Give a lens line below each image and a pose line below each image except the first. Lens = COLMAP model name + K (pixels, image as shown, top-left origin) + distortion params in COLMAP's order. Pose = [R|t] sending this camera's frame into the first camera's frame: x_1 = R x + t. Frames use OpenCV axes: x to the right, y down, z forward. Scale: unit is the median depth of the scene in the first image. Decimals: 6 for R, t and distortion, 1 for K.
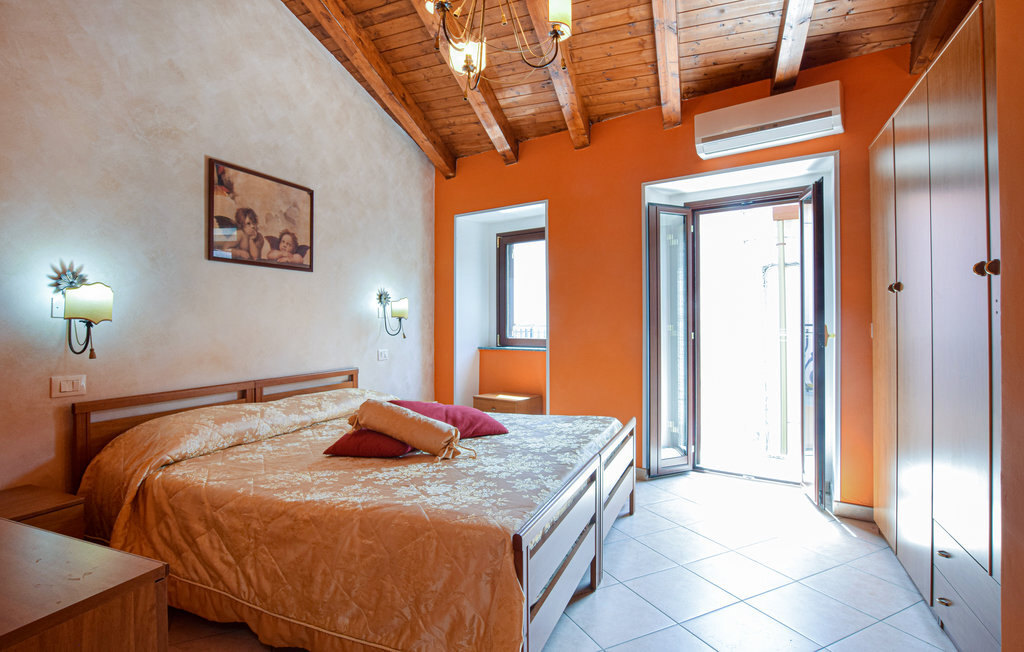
lens RADIAL K [[519.6, 0, 508.8], [0, 519.6, 319.5], [0, 0, 1]] dist [-0.024160, 0.002535]
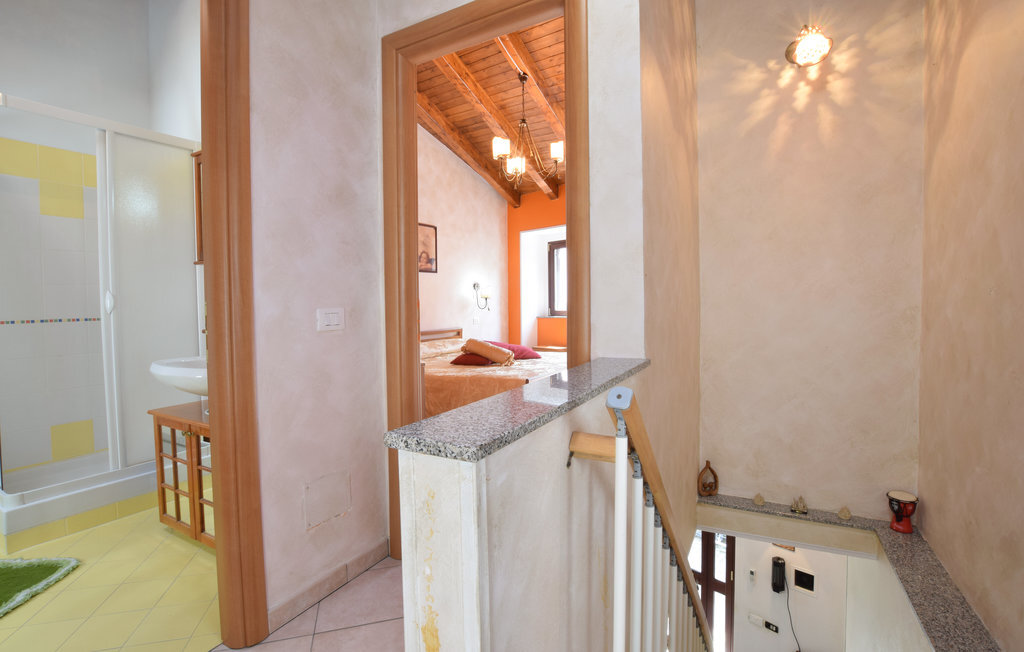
lens RADIAL K [[474.6, 0, 512.7], [0, 474.6, 314.3], [0, 0, 1]] dist [-0.027953, 0.002522]
pose [[0.987470, -0.006664, -0.157666, 0.131655], [0.011946, 0.999398, 0.032578, -0.000590], [0.157354, -0.034053, 0.986955, -0.565889]]
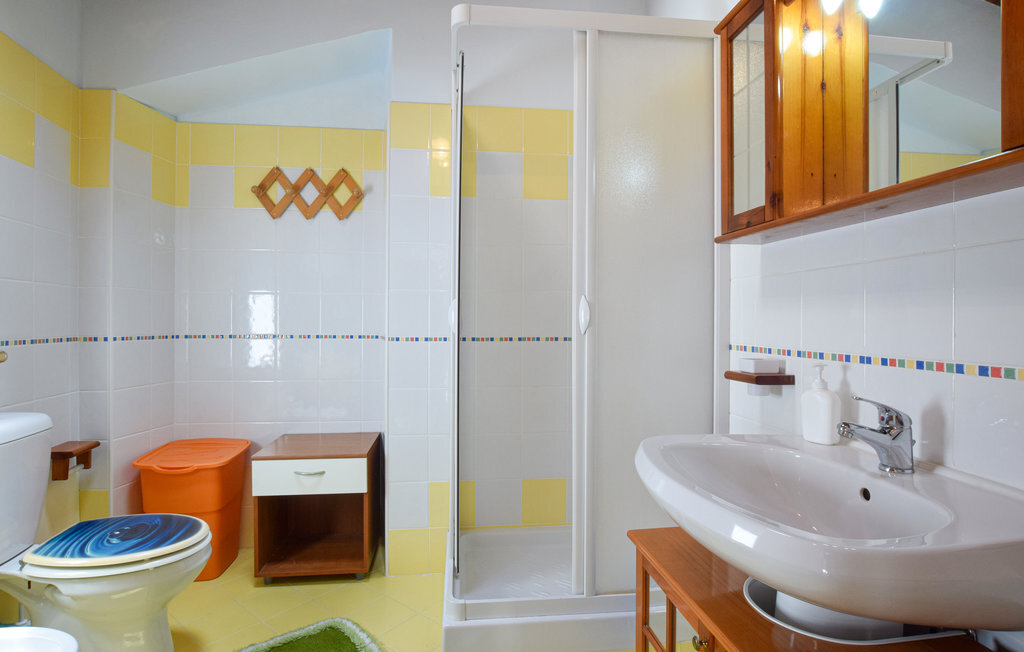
lens RADIAL K [[519.6, 0, 513.0], [0, 519.6, 323.6], [0, 0, 1]] dist [-0.024160, 0.002535]
pose [[0.488875, 0.011626, -0.872276, -0.208224], [-0.002279, 0.999925, 0.012049, -0.000667], [0.872351, -0.003902, 0.488865, -0.247451]]
